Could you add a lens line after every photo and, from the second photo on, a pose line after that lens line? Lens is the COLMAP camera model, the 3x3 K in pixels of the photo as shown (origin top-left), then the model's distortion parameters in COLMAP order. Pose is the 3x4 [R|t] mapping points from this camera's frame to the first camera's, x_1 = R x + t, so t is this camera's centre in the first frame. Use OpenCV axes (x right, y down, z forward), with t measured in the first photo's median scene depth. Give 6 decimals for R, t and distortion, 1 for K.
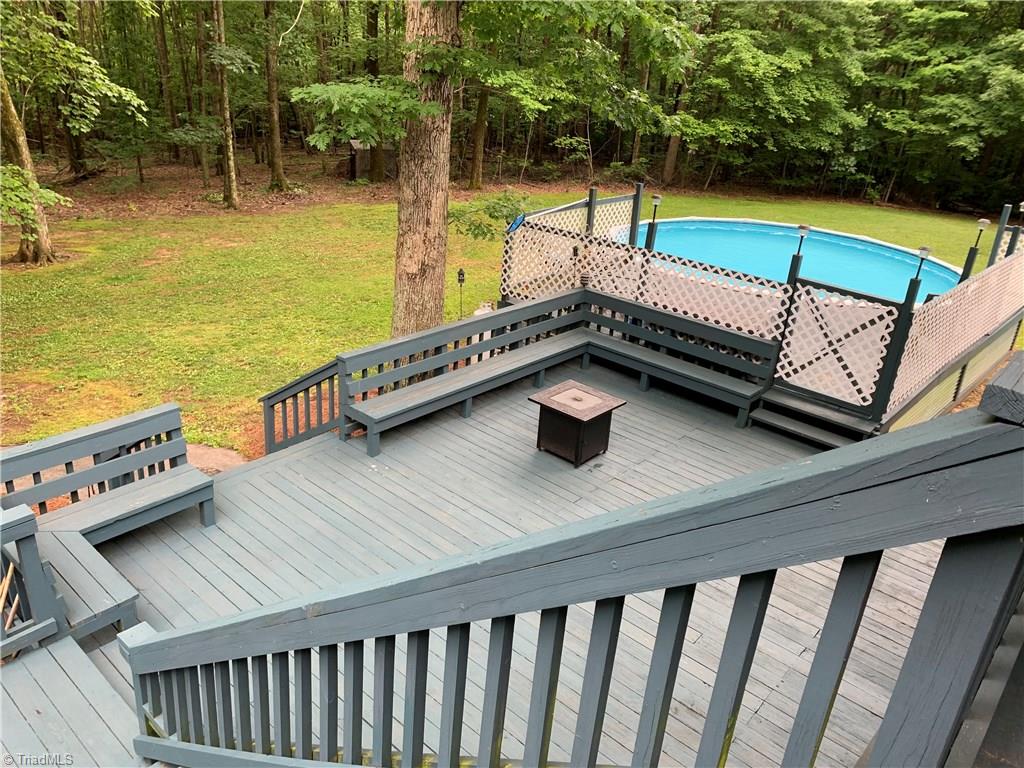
lens RADIAL K [[766.9, 0, 508.6], [0, 766.9, 374.9], [0, 0, 1]] dist [0.024527, -0.032315]
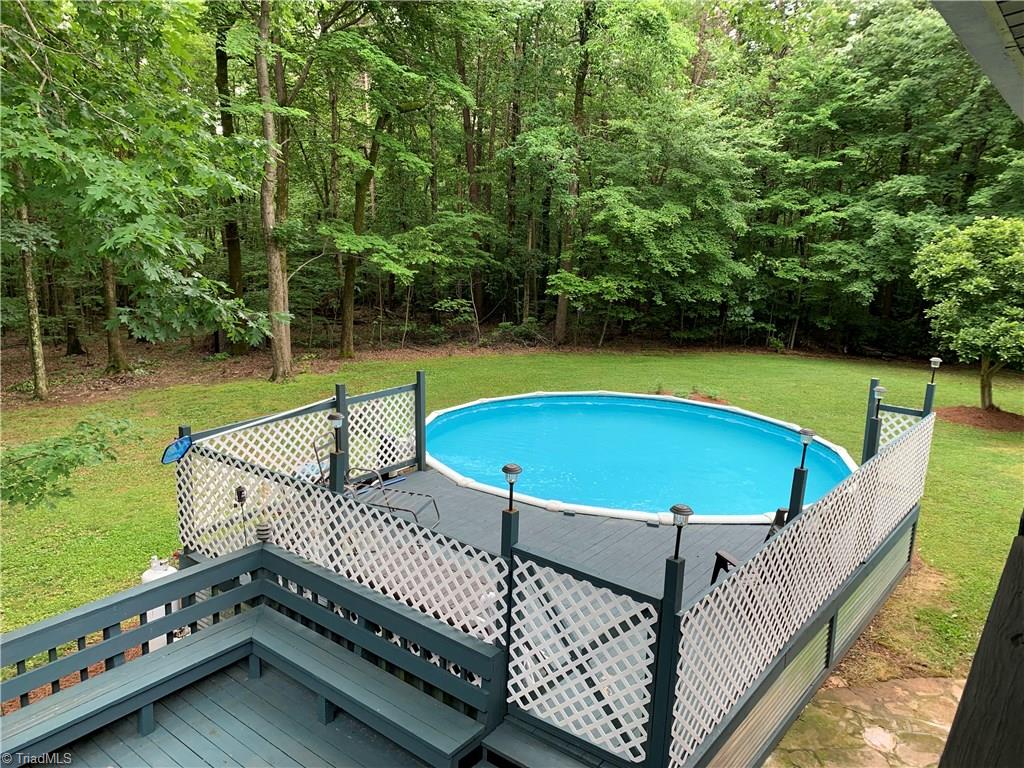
lens RADIAL K [[766.9, 0, 508.6], [0, 766.9, 374.9], [0, 0, 1]] dist [0.024527, -0.032315]
pose [[0.997039, -0.048823, 0.059411, 0.098075], [0.059212, 0.980374, -0.188045, -0.042096], [-0.049064, 0.191006, 0.980362, 0.104487]]
